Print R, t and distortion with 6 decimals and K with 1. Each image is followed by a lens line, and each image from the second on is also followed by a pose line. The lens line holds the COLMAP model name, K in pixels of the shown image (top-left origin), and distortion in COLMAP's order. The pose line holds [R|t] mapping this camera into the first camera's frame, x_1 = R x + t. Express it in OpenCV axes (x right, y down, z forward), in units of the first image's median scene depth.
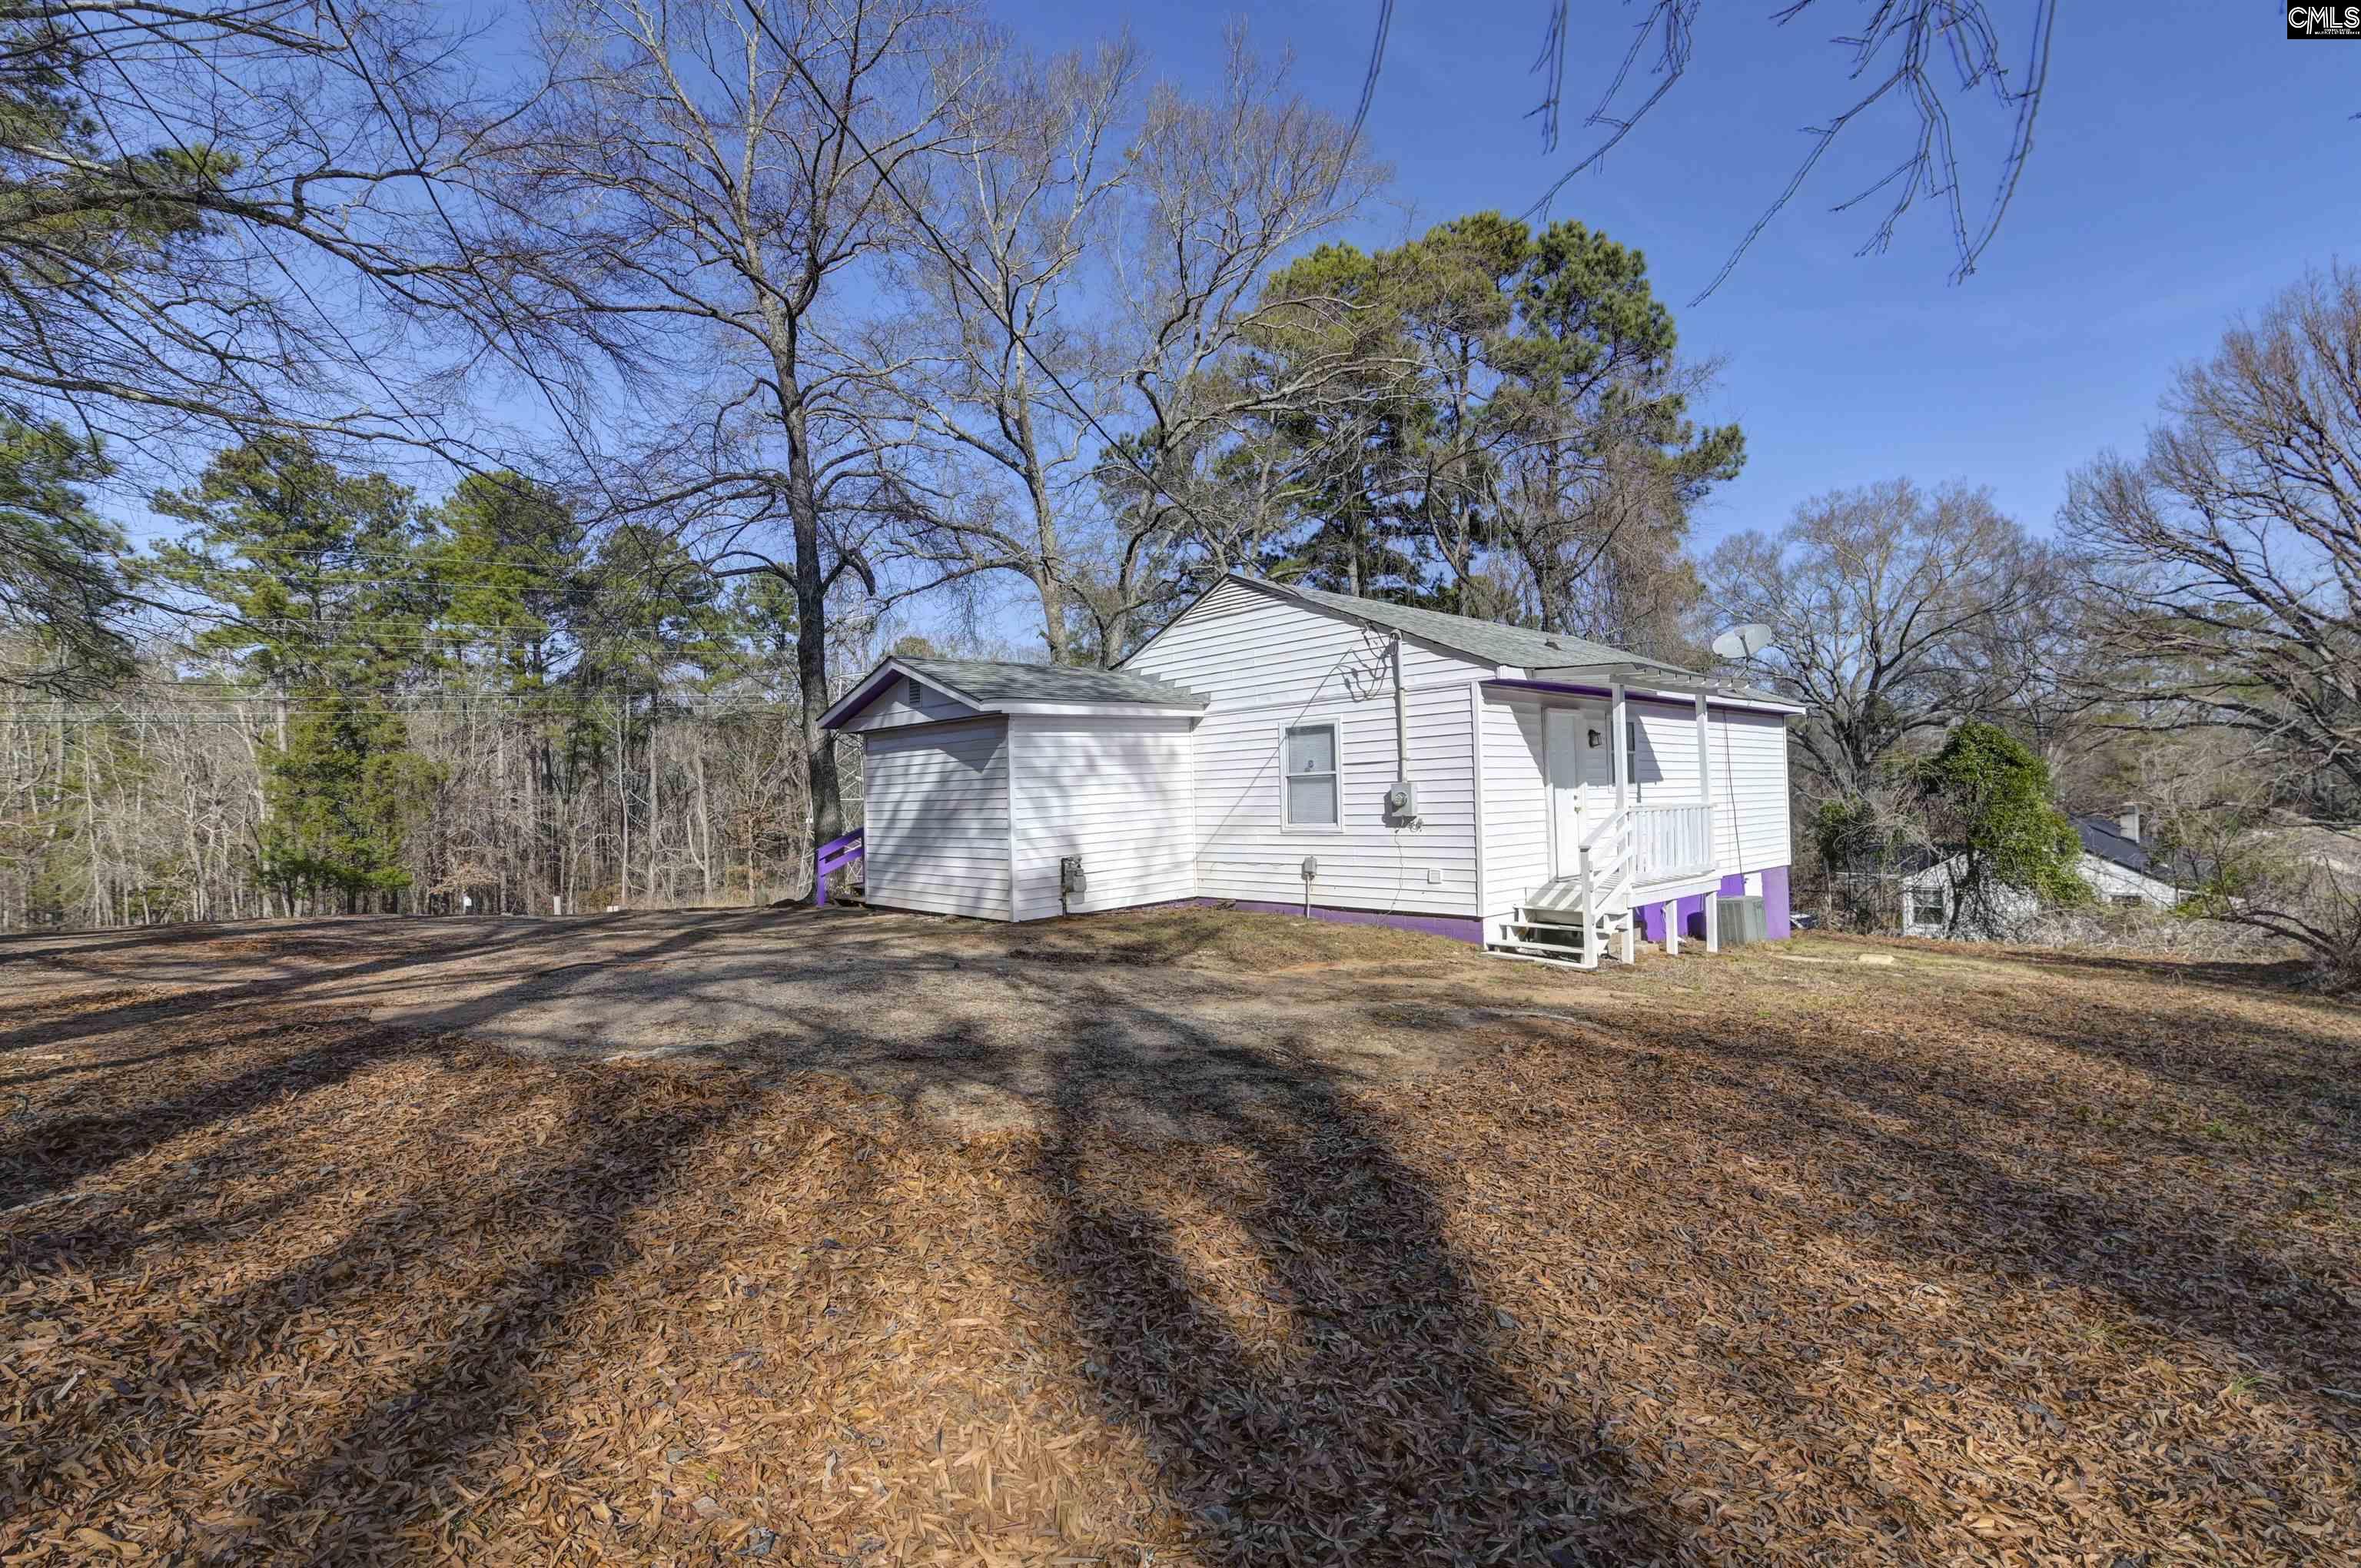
lens RADIAL K [[1041.6, 0, 1189.2], [0, 1041.6, 785.4], [0, 0, 1]] dist [-0.026168, -0.002028]
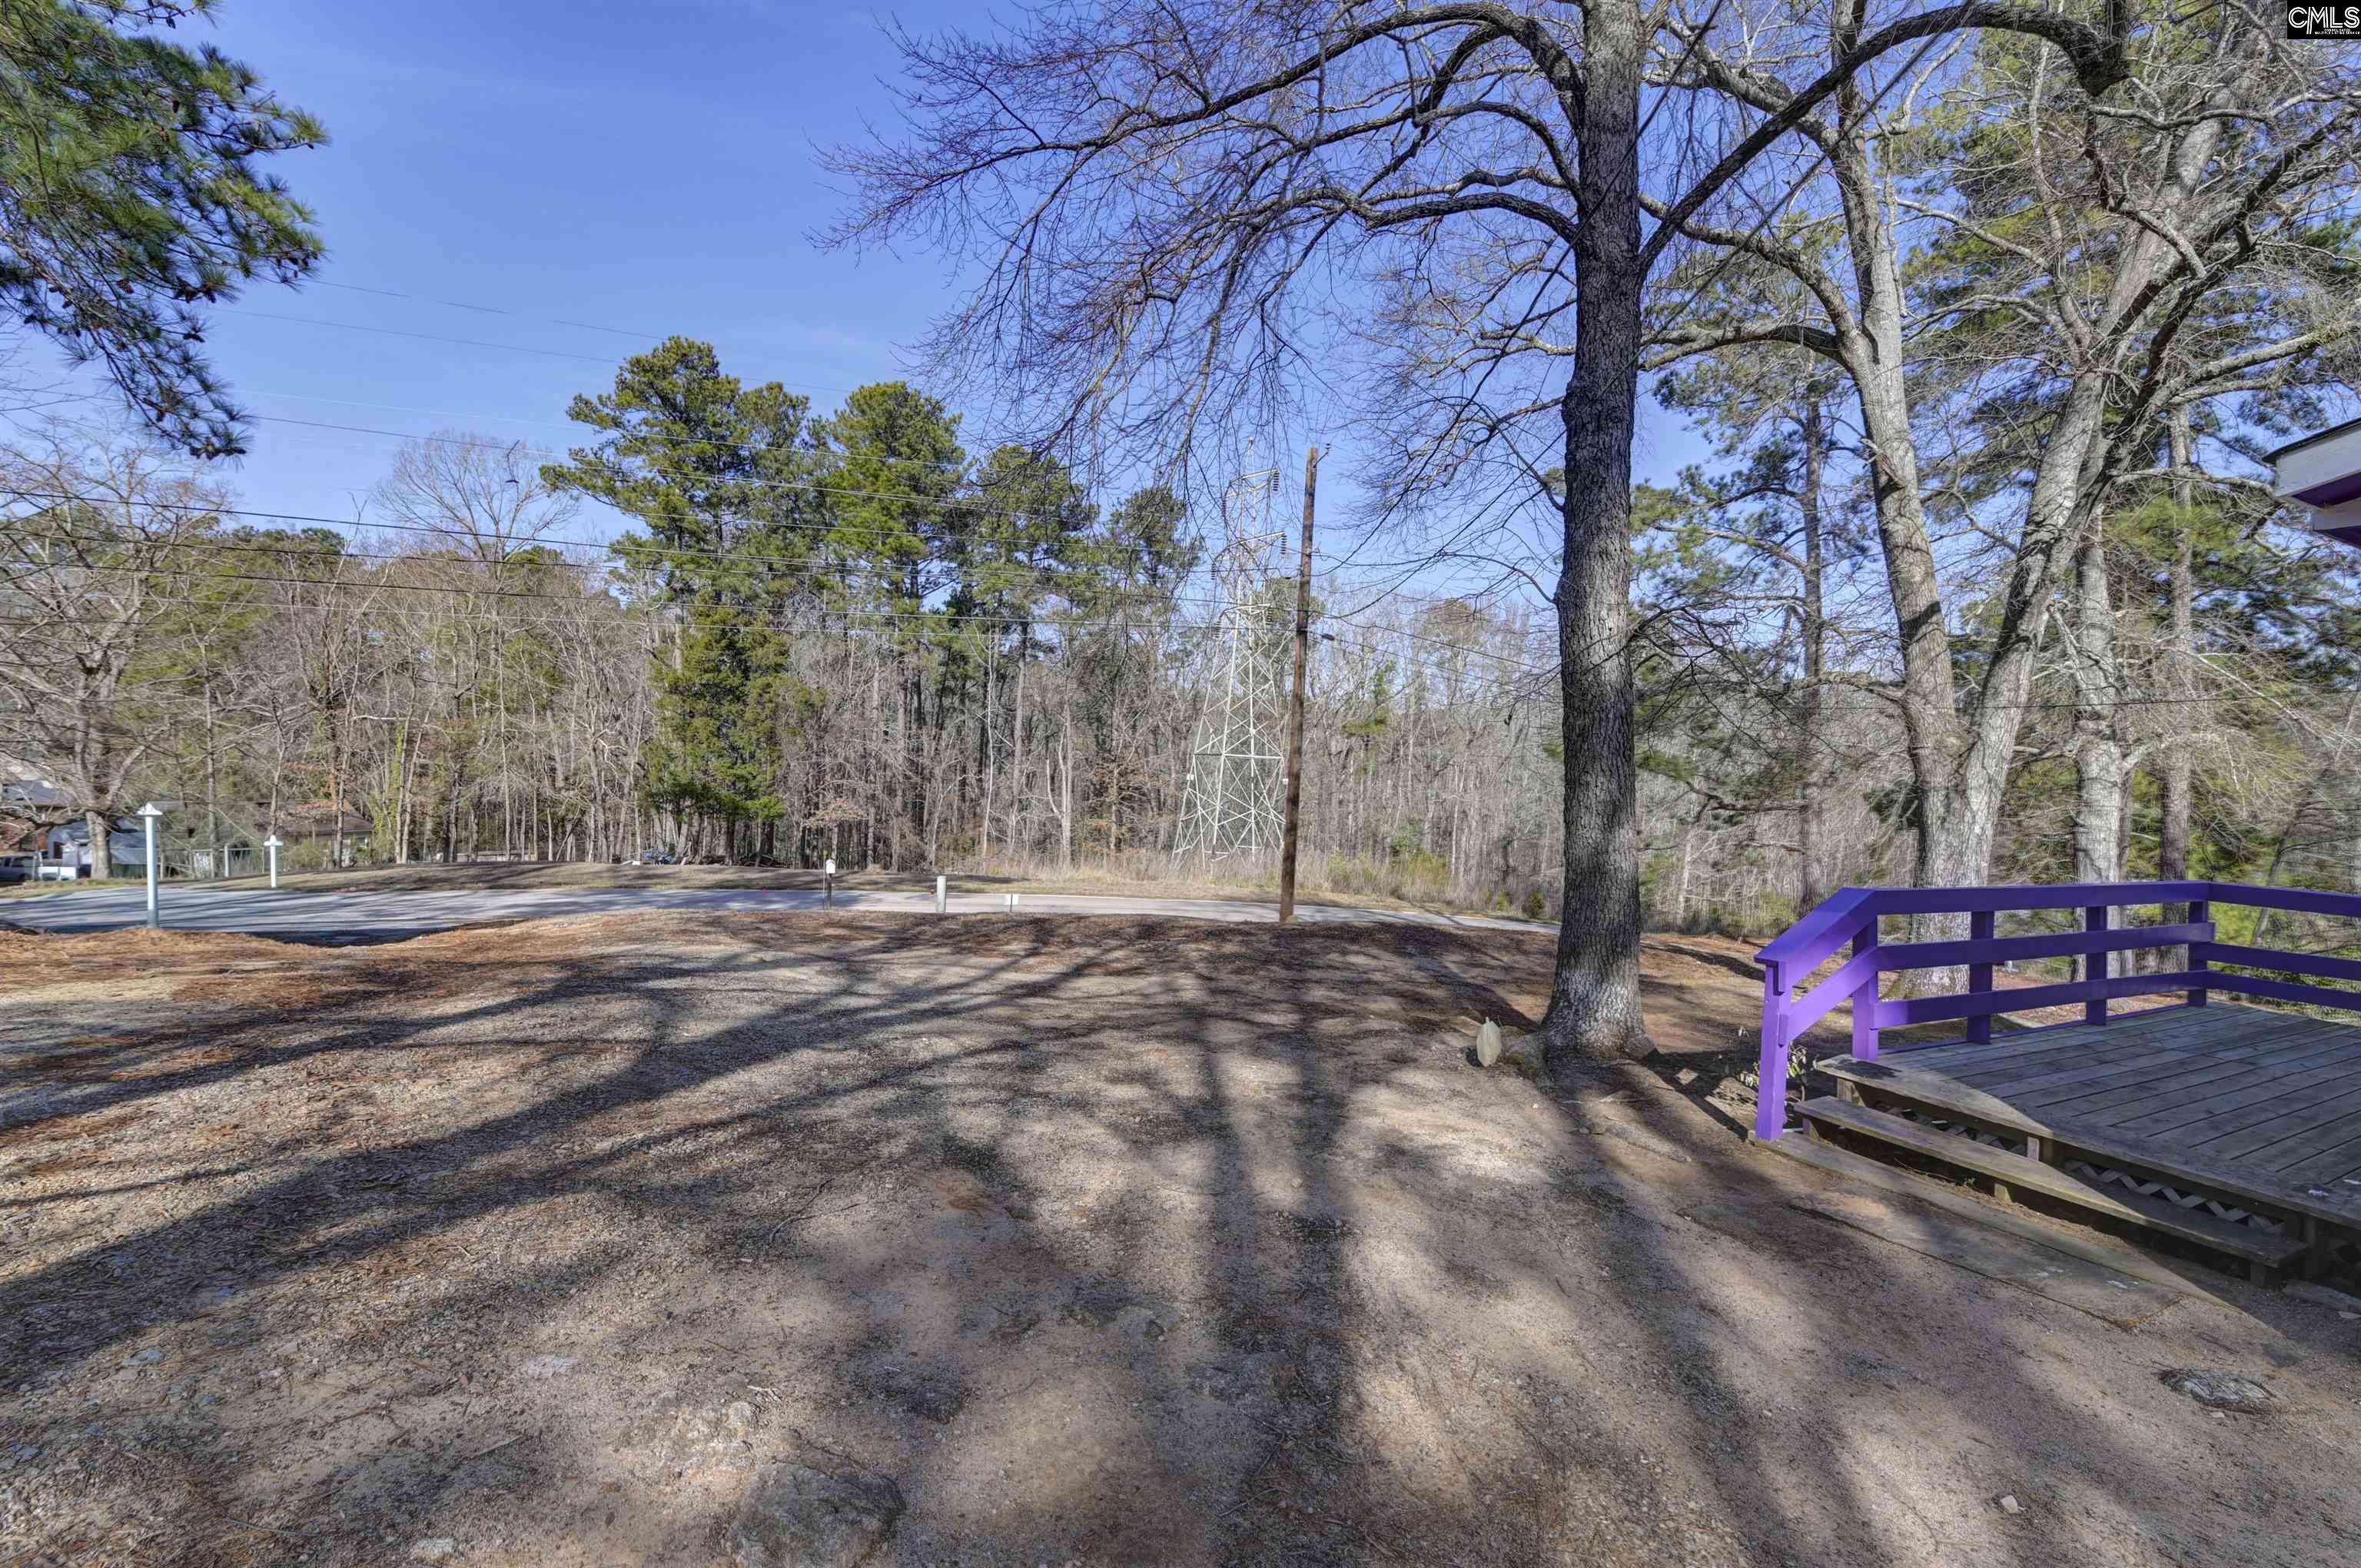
lens RADIAL K [[1041.6, 0, 1168.8], [0, 1041.6, 788.9], [0, 0, 1]] dist [-0.026168, -0.002028]
pose [[0.949168, 0.074222, -0.305893, -0.122920], [-0.061669, 0.996818, 0.050512, 0.001296], [0.308669, -0.029080, 0.950725, 0.185598]]
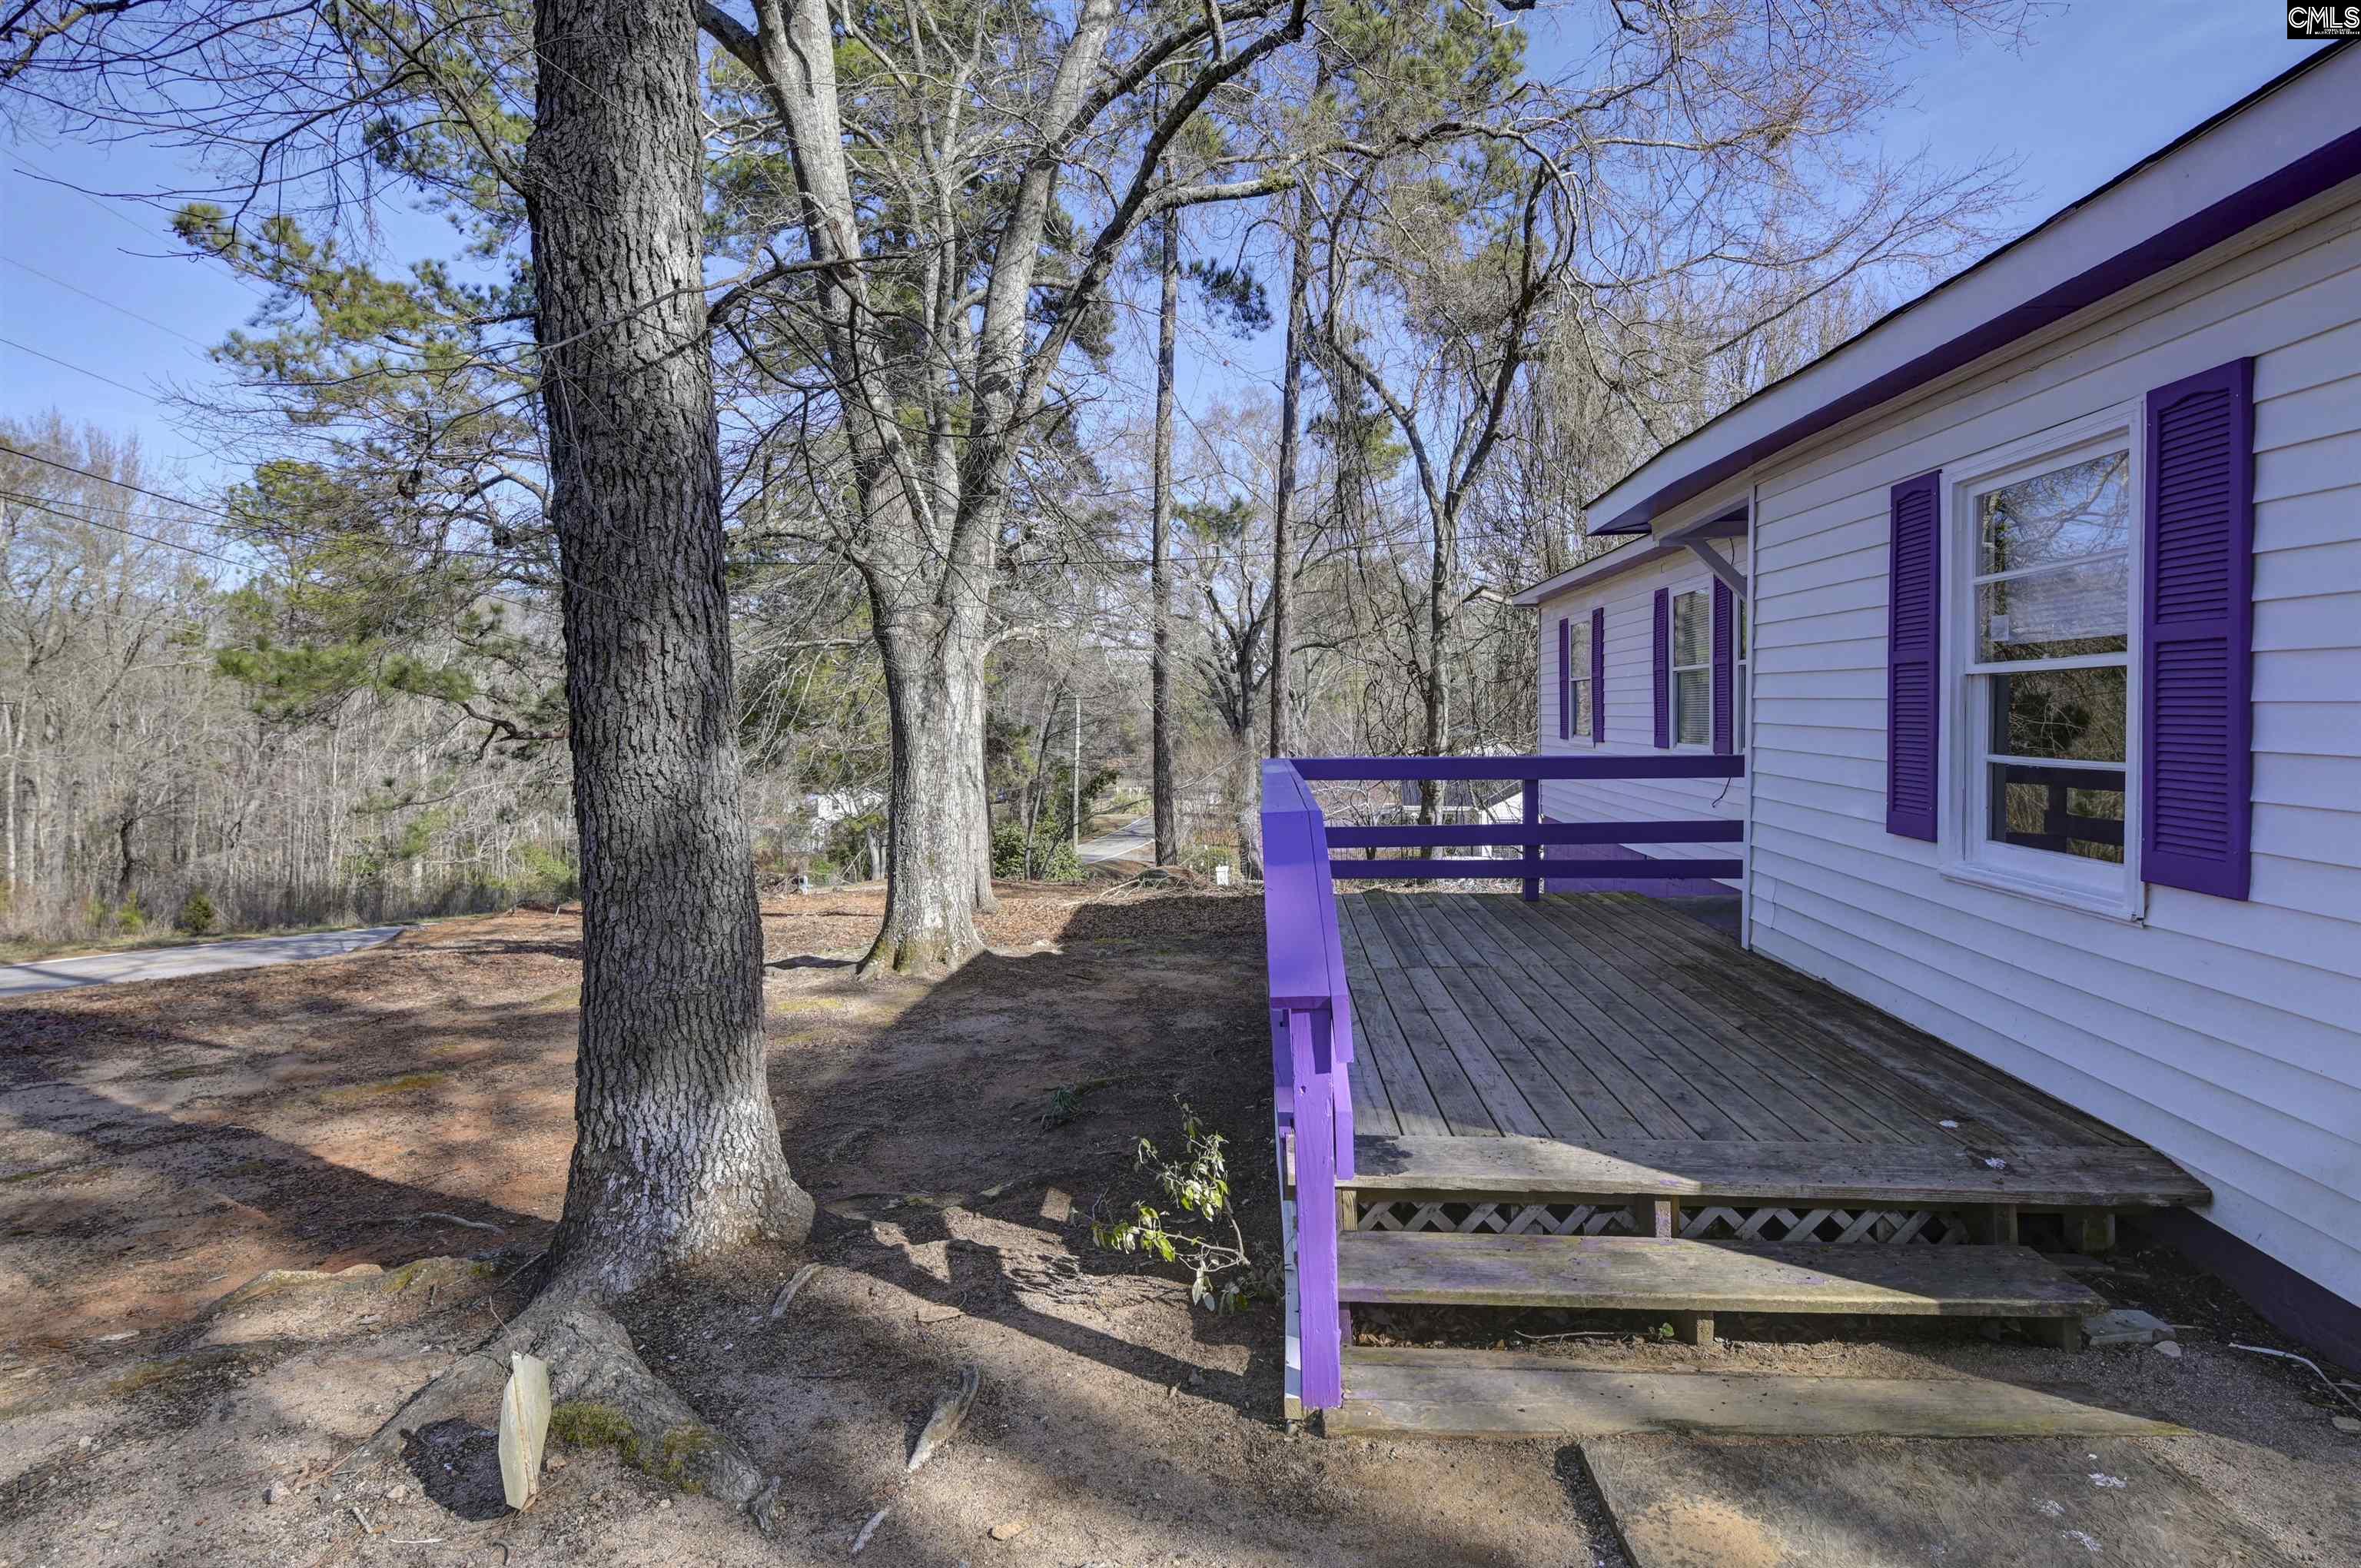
lens RADIAL K [[1216.6, 0, 1190.8], [0, 1216.6, 725.1], [0, 0, 1]] dist [0.001297, -0.001357]
pose [[0.739824, 0.009377, 0.672735, -0.134830], [-0.019087, 0.999793, 0.007055, 0.007196], [-0.672530, -0.018060, 0.739850, 0.259830]]
